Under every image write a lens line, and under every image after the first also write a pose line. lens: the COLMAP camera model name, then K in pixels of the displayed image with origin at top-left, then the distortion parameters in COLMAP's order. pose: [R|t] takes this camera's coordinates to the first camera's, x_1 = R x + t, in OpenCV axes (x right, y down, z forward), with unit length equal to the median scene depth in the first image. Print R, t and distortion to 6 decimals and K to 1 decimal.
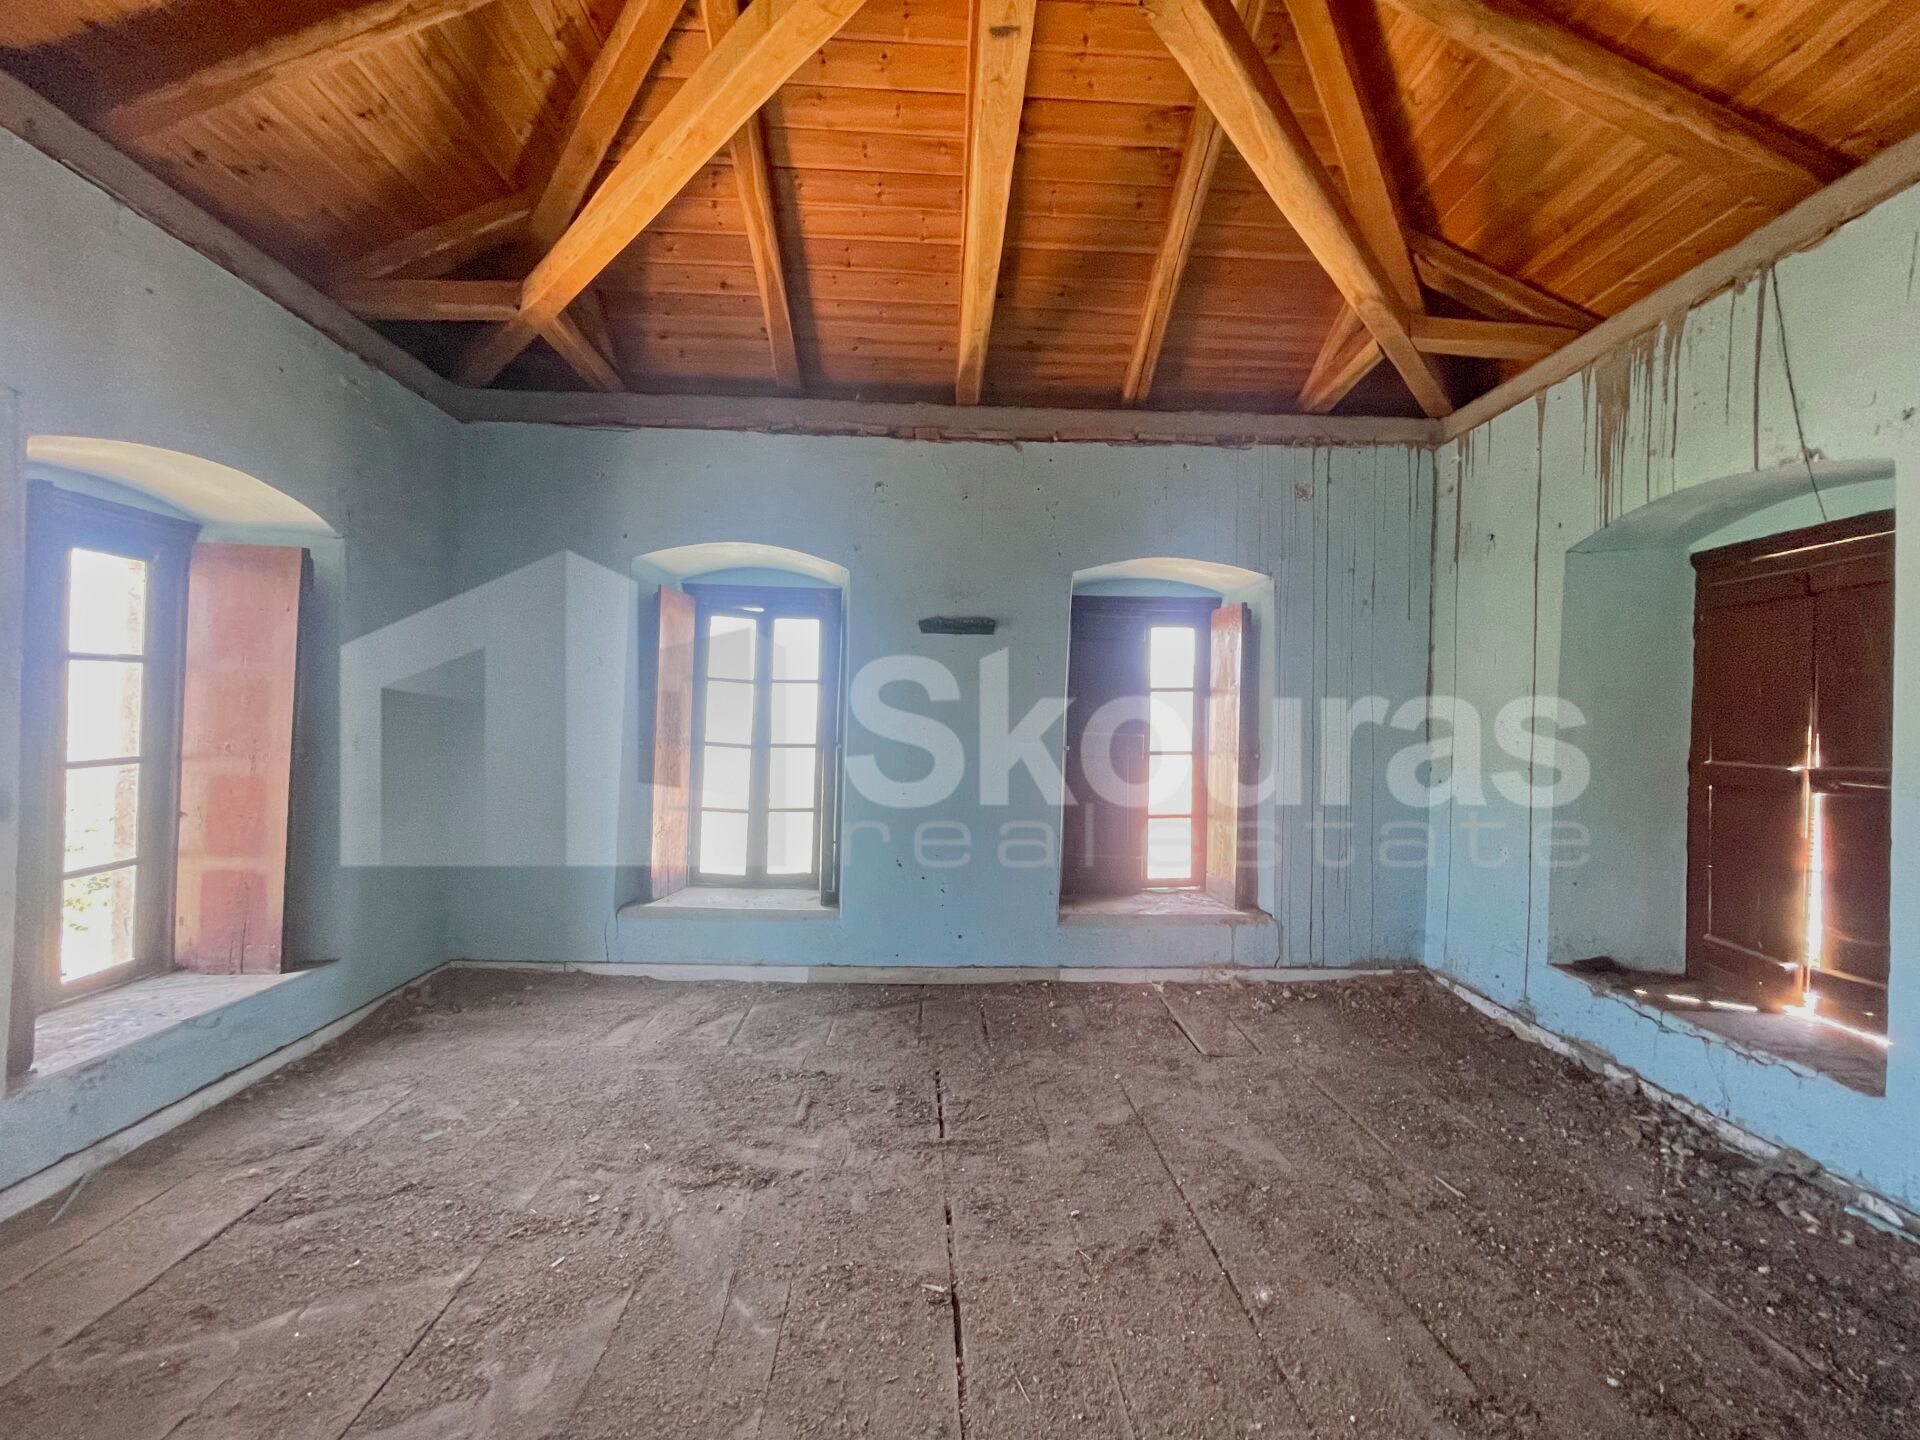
lens RADIAL K [[786.7, 0, 961.4], [0, 786.7, 710.1], [0, 0, 1]] dist [0.000014, 0.000312]
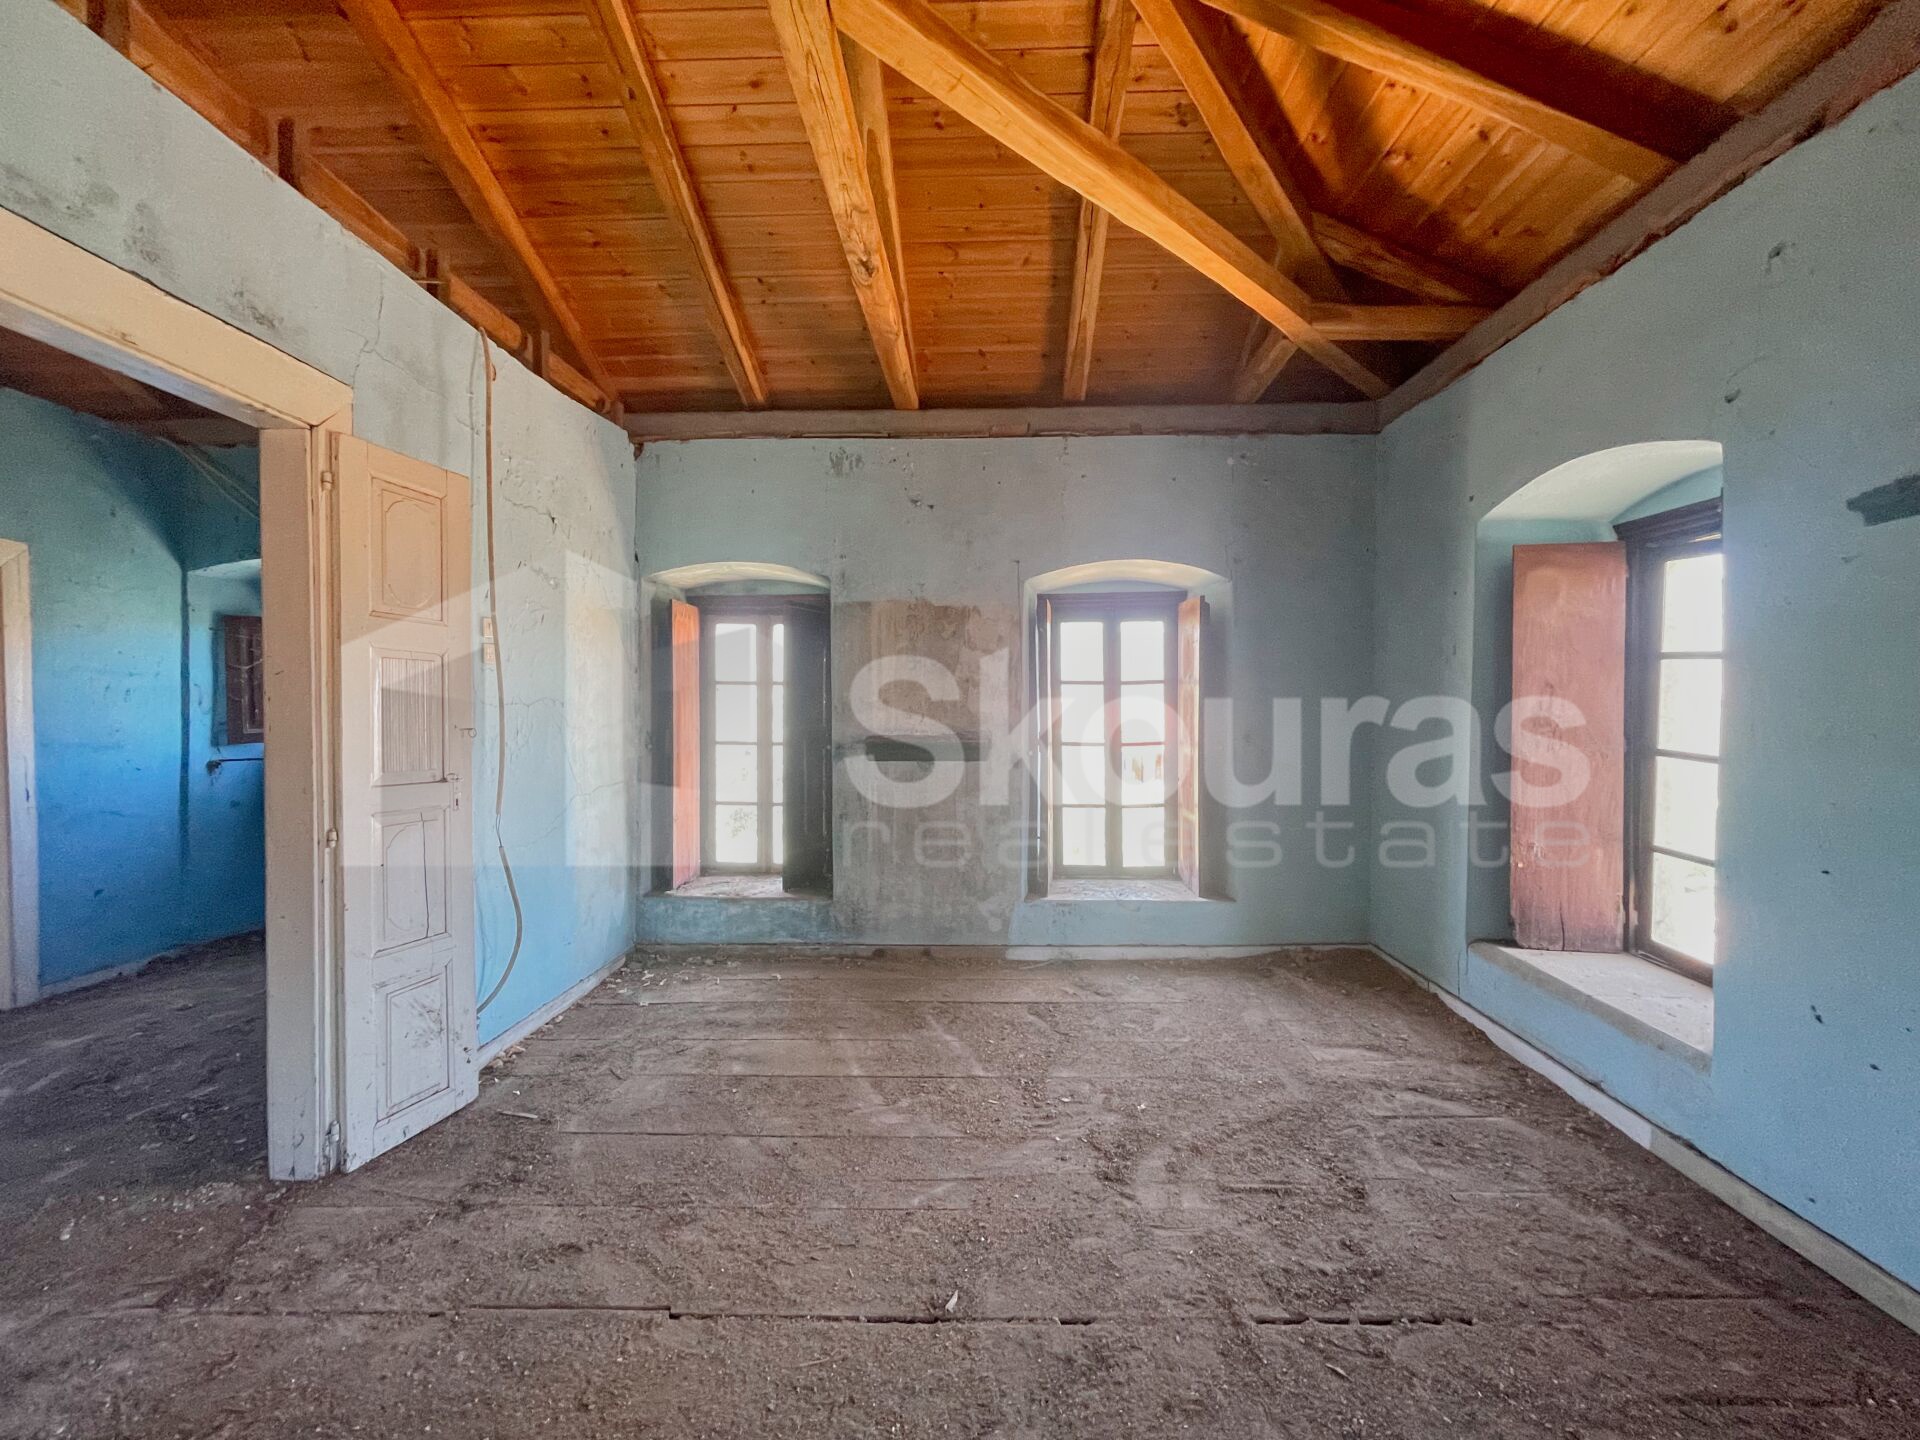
lens RADIAL K [[786.7, 0, 961.4], [0, 786.7, 710.1], [0, 0, 1]] dist [0.000014, 0.000312]
pose [[-0.076867, -0.011685, -0.996973, 0.556186], [0.019195, 0.999729, -0.013197, 0.006417], [0.996857, -0.020151, -0.076621, 0.643478]]
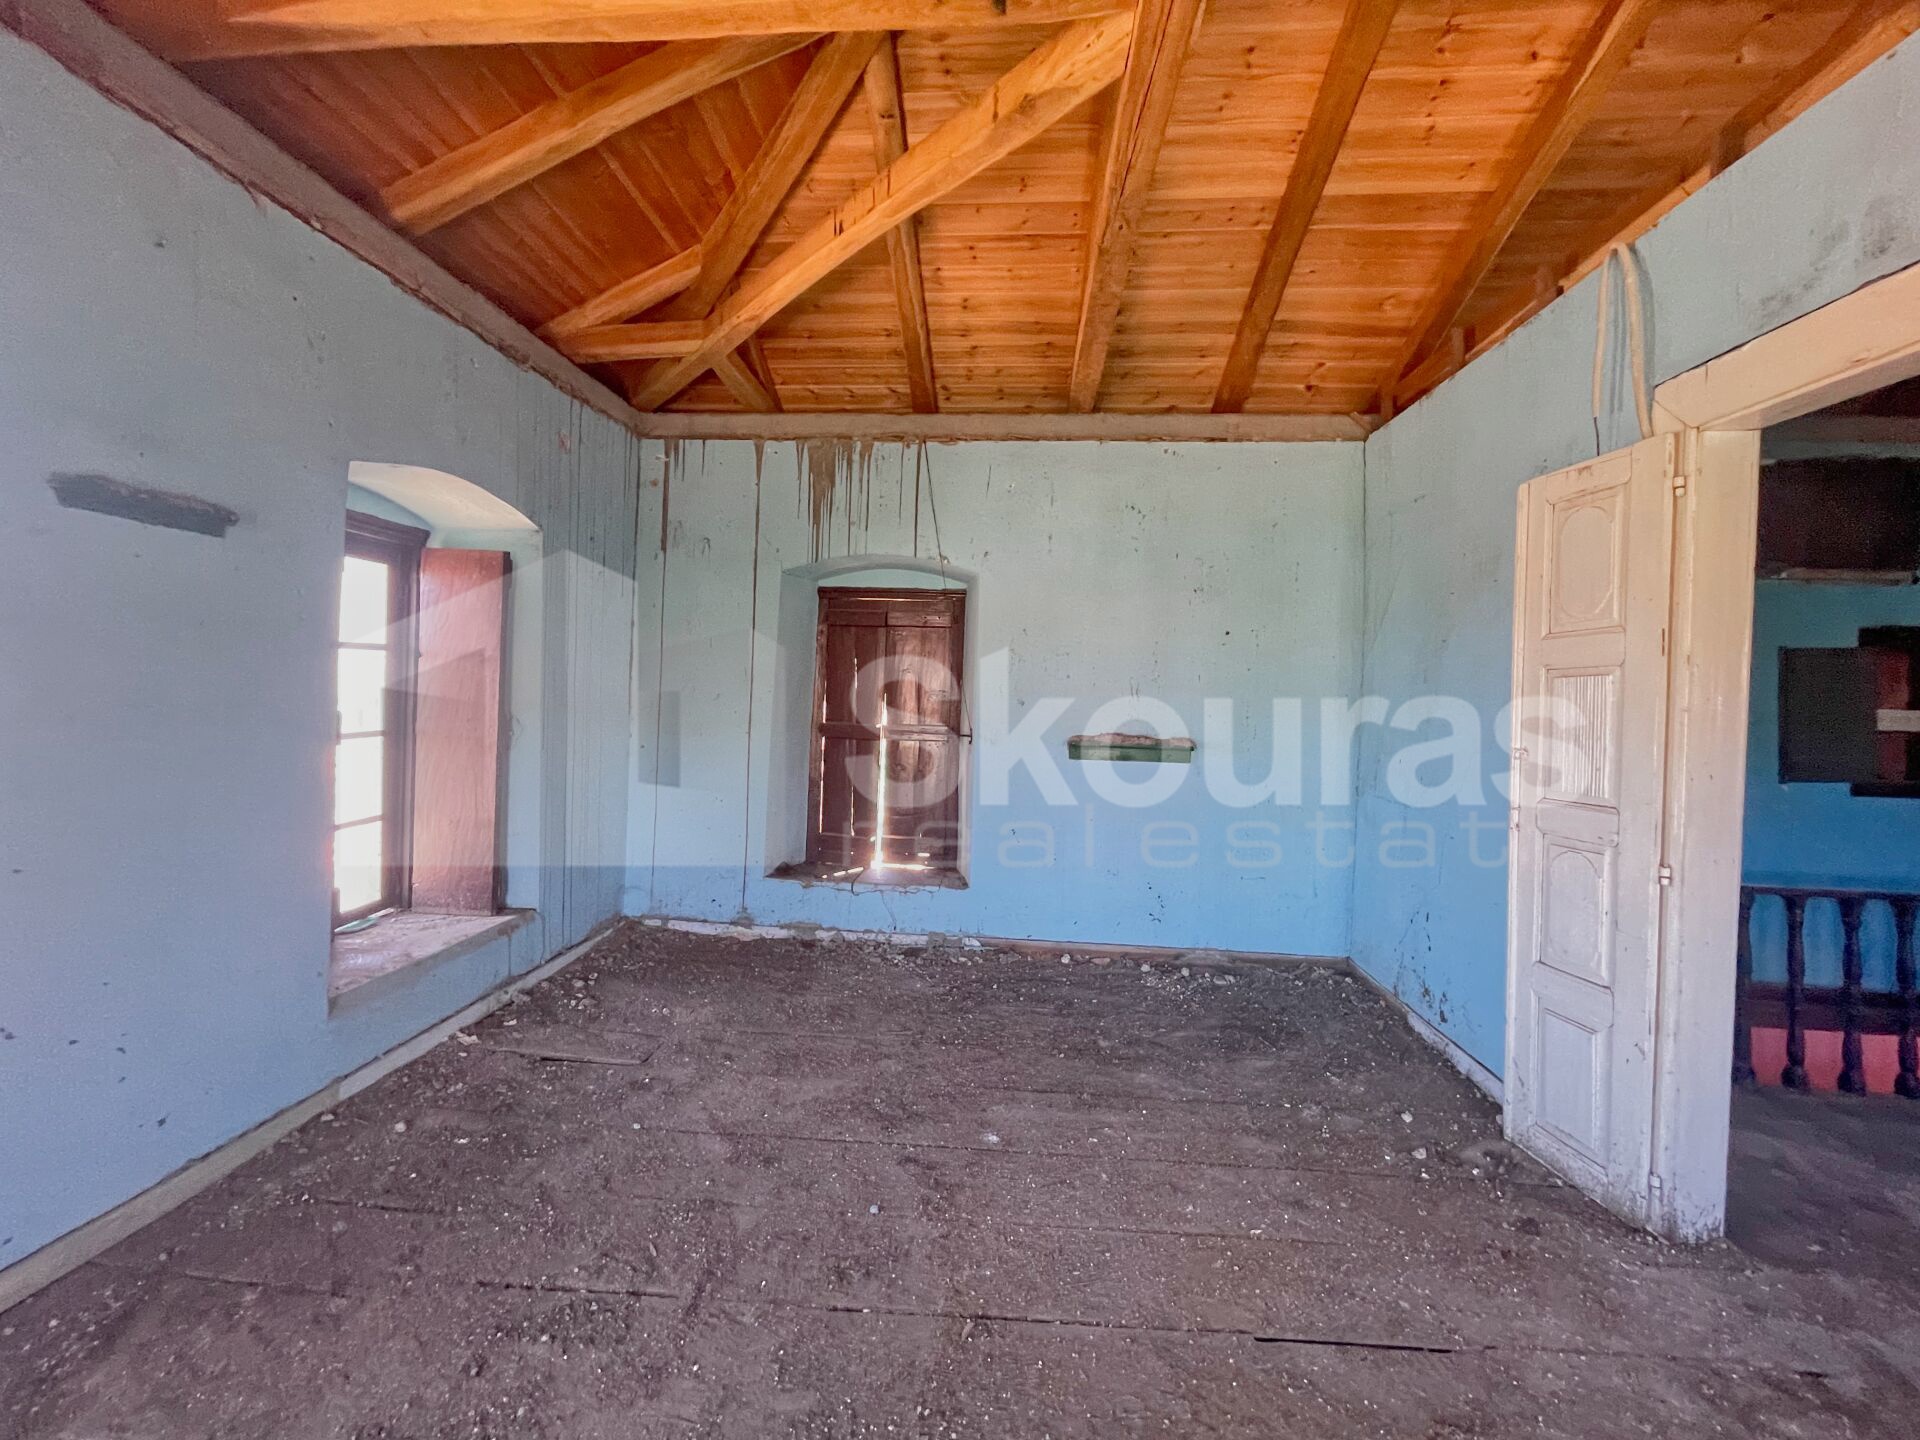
lens RADIAL K [[786.7, 0, 961.4], [0, 786.7, 710.1], [0, 0, 1]] dist [0.000014, 0.000312]
pose [[0.103538, -0.030883, 0.994146, -0.559500], [-0.047585, 0.998219, 0.035966, -0.028110], [-0.993487, -0.051031, 0.101885, 0.554133]]
